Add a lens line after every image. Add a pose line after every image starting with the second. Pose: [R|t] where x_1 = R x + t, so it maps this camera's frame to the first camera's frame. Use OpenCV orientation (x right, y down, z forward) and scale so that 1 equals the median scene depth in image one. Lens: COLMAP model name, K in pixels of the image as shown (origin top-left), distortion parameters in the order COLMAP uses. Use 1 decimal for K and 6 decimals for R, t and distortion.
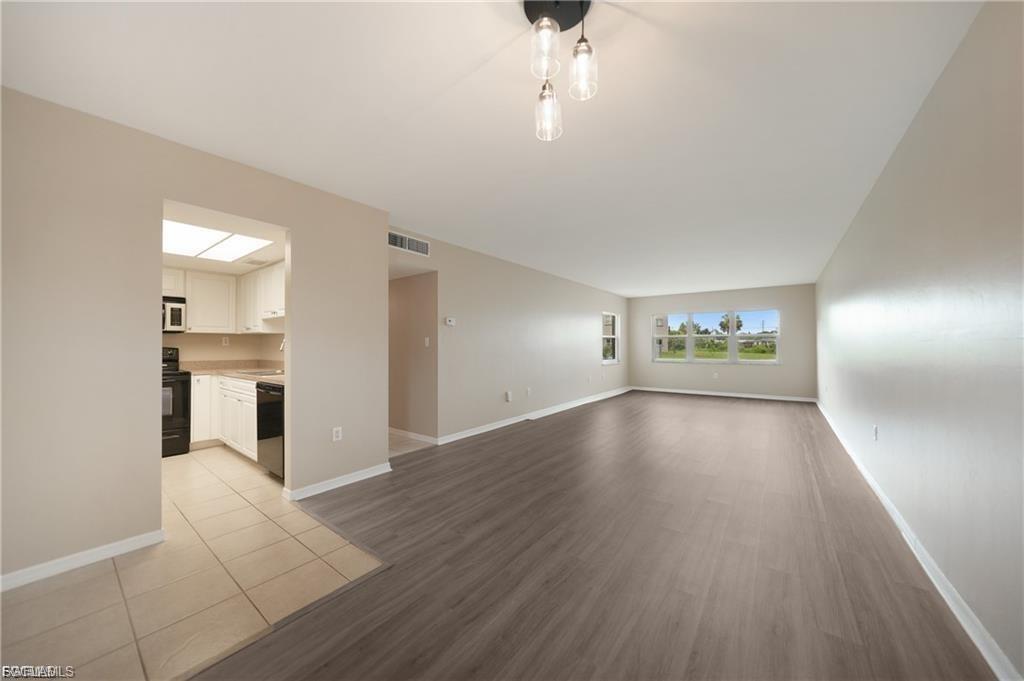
lens RADIAL K [[356.6, 0, 511.7], [0, 356.6, 344.4], [0, 0, 1]] dist [-0.018694, 0.000747]
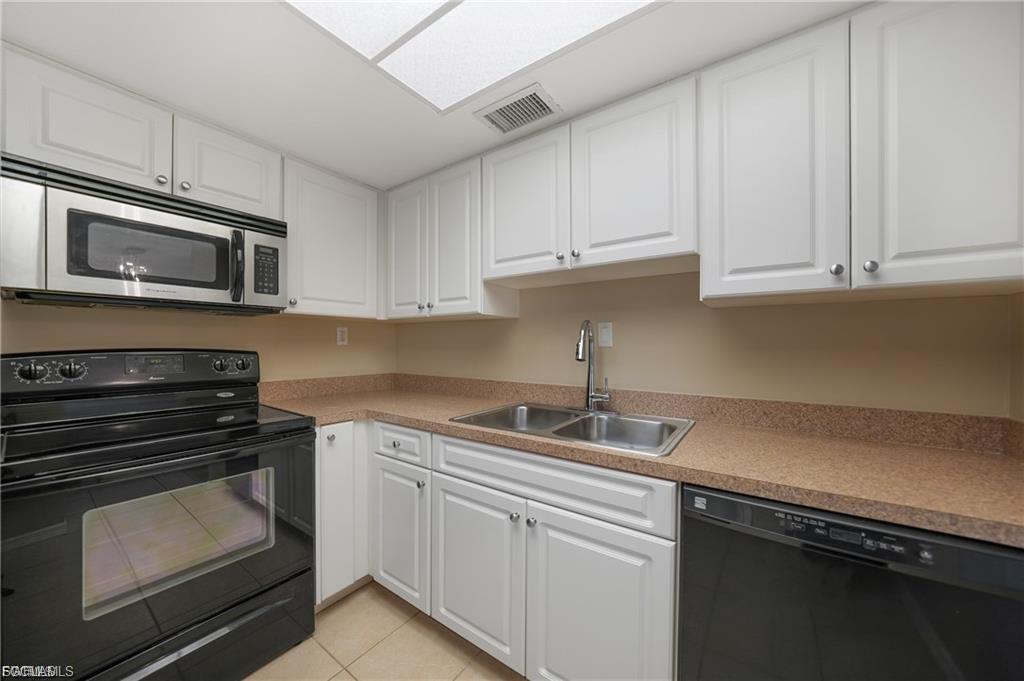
lens RADIAL K [[356.6, 0, 508.1], [0, 356.6, 345.5], [0, 0, 1]] dist [-0.018694, 0.000747]
pose [[0.999556, 0.003334, 0.029623, -0.695545], [-0.003563, 0.999964, 0.007693, -0.000708], [-0.029596, -0.007795, 0.999532, 0.599885]]
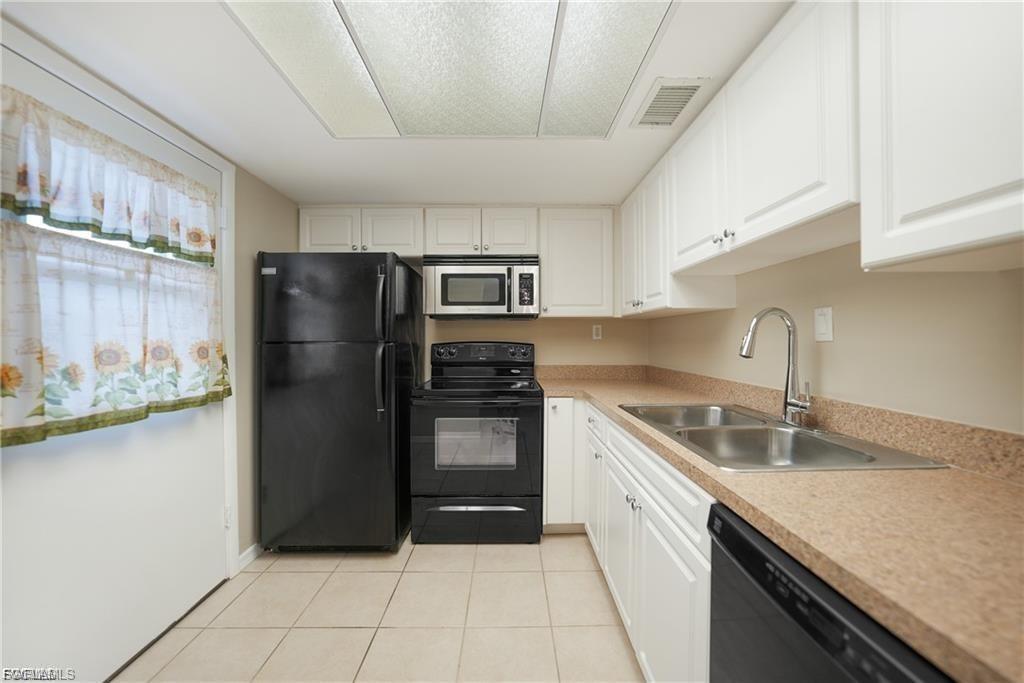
lens RADIAL K [[356.6, 0, 513.0], [0, 356.6, 338.9], [0, 0, 1]] dist [-0.018694, 0.000747]
pose [[0.614239, 0.000474, -0.789120, -0.504788], [0.004969, 0.999978, 0.004468, -0.000681], [0.789104, -0.006665, 0.614223, 0.616693]]
